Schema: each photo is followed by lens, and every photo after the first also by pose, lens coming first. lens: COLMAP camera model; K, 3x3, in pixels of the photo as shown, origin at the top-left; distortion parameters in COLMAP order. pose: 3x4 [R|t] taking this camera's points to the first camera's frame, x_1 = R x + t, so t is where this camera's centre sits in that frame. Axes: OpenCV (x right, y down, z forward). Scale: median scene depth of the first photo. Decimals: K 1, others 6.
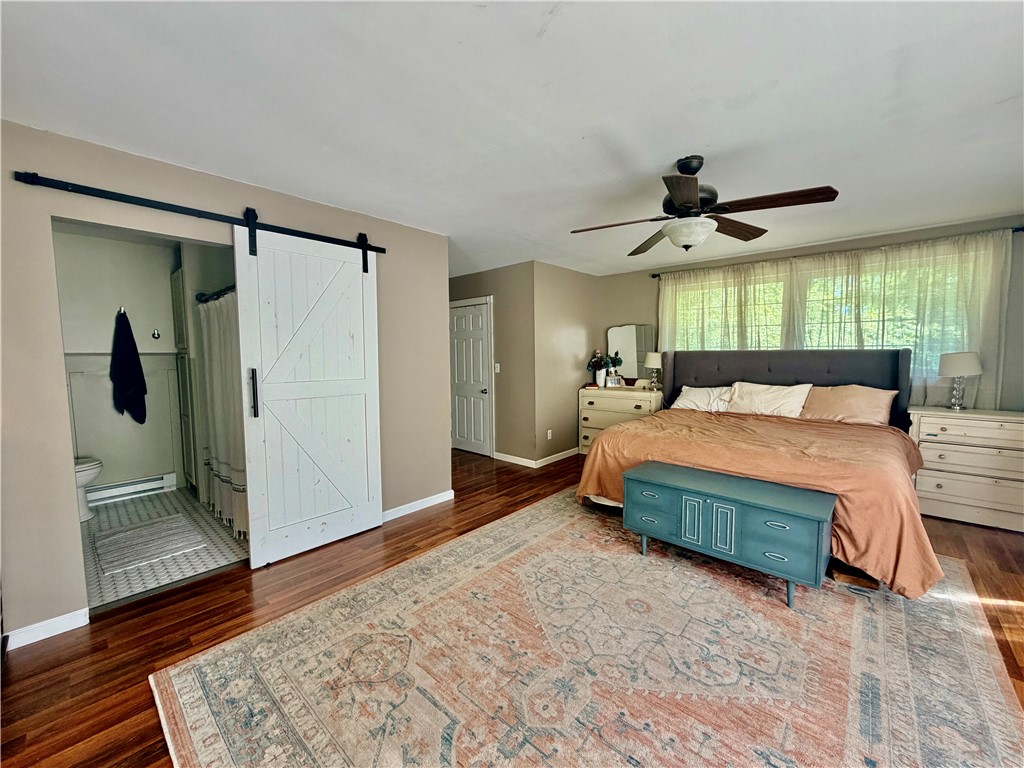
lens RADIAL K [[407.4, 0, 508.7], [0, 407.4, 382.3], [0, 0, 1]] dist [0.001176, 0.000127]
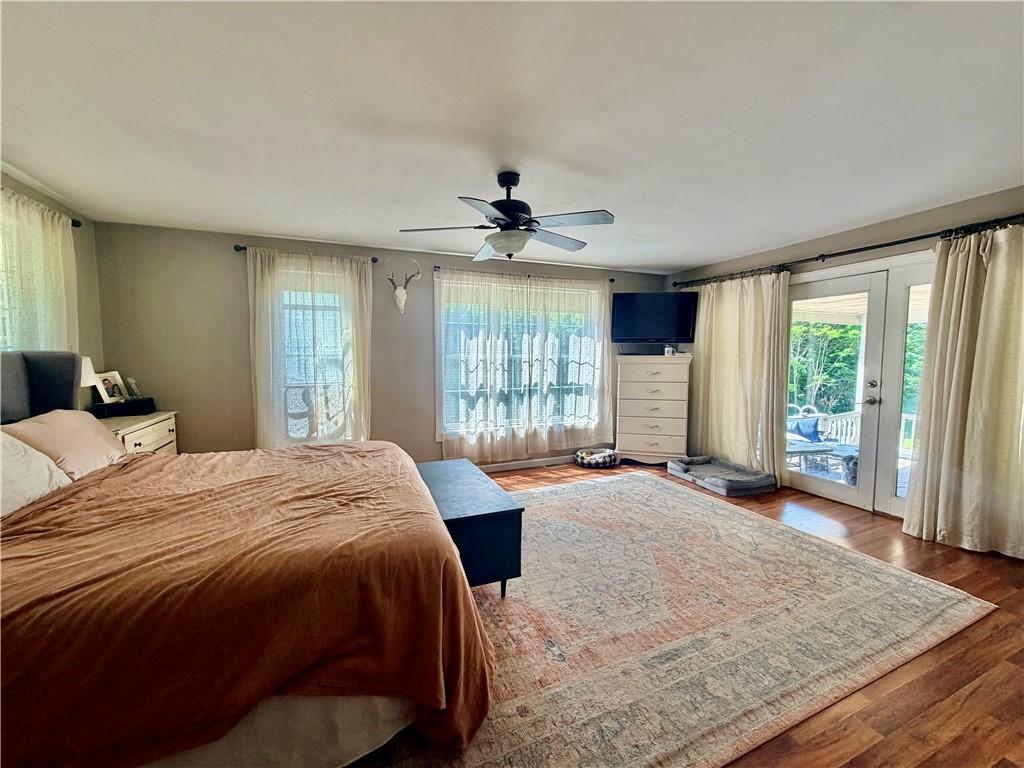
lens RADIAL K [[407.4, 0, 508.0], [0, 407.4, 383.9], [0, 0, 1]] dist [0.001176, 0.000127]
pose [[-0.907477, -0.019449, 0.419651, -0.015638], [0.041325, 0.989950, 0.135244, -0.101622], [-0.418064, 0.140073, -0.897553, 1.442830]]
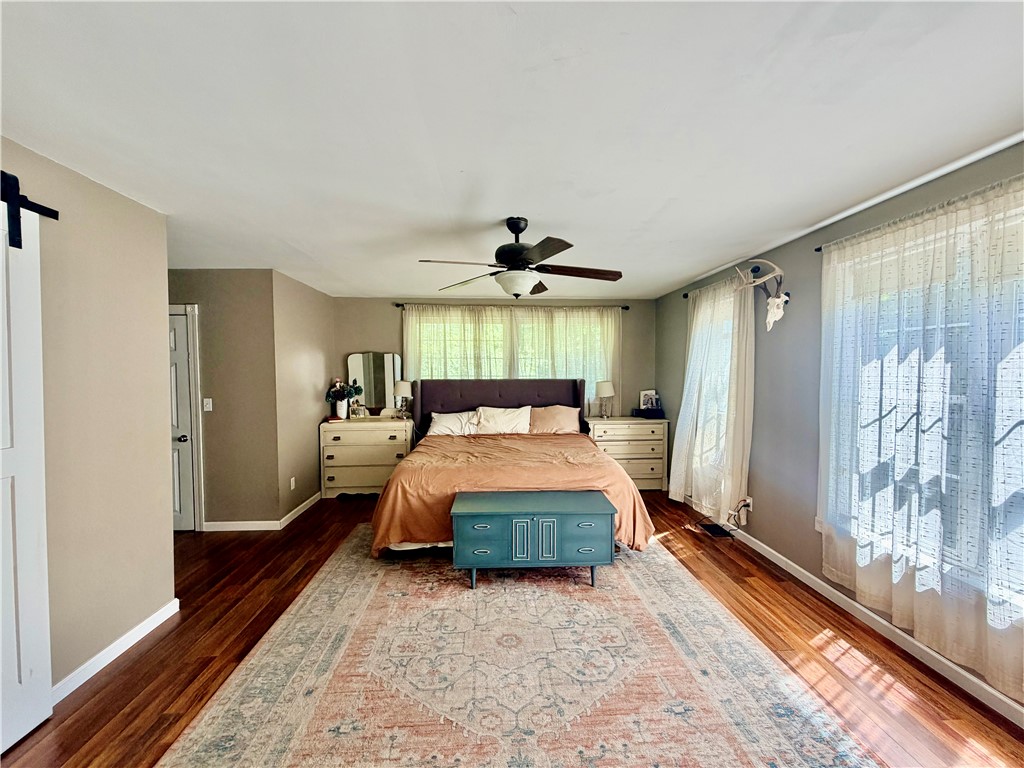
lens RADIAL K [[407.4, 0, 510.2], [0, 407.4, 383.5], [0, 0, 1]] dist [0.001176, 0.000127]
pose [[0.703267, -0.016296, 0.710739, -0.267137], [0.049641, 0.998423, -0.026228, -0.044233], [-0.709191, 0.053727, 0.702967, 0.171303]]
